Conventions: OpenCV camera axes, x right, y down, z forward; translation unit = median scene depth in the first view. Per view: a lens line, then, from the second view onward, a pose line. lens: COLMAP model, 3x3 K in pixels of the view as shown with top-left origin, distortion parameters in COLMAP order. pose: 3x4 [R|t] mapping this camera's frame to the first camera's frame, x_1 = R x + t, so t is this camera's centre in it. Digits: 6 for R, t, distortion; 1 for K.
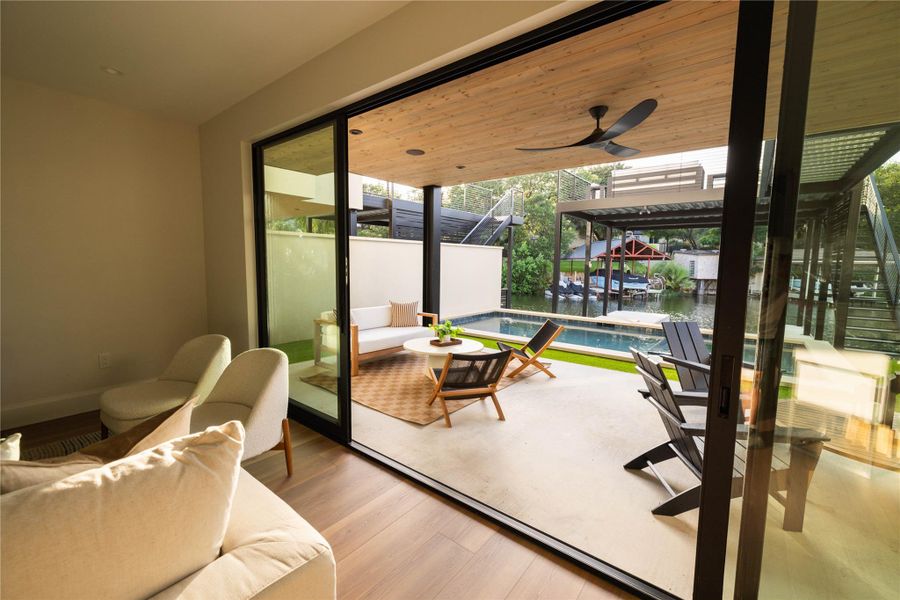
lens RADIAL K [[376.1, 0, 450.0], [0, 376.1, 300.0], [0, 0, 1]] dist [0.001737, 0.000647]
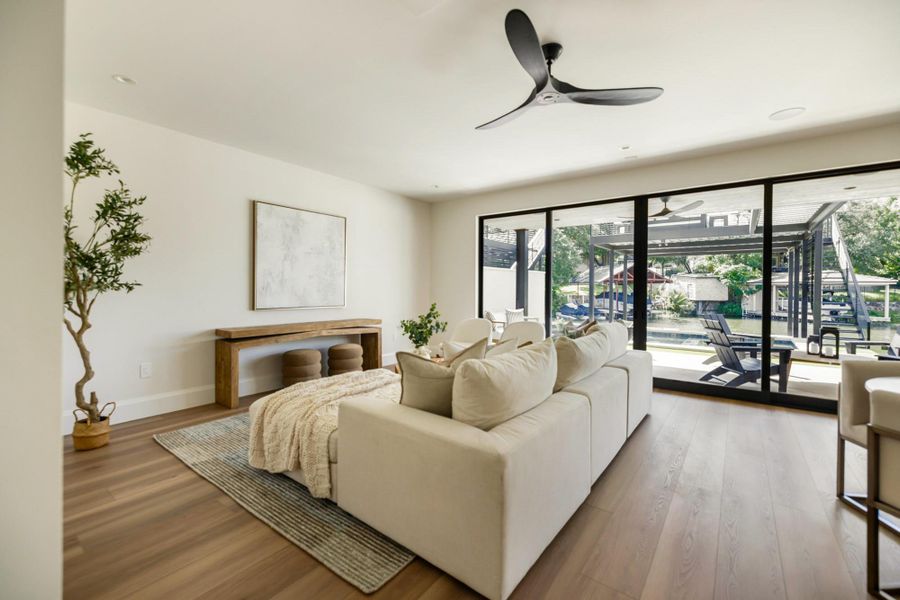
lens RADIAL K [[380.5, 0, 450.0], [0, 380.5, 291.1], [0, 0, 1]] dist [-0.001293, -0.000282]
pose [[0.999466, -0.013617, 0.029695, -0.104596], [0.016324, 0.995541, -0.092910, 0.013163], [-0.028298, 0.093345, 0.995232, -0.105943]]
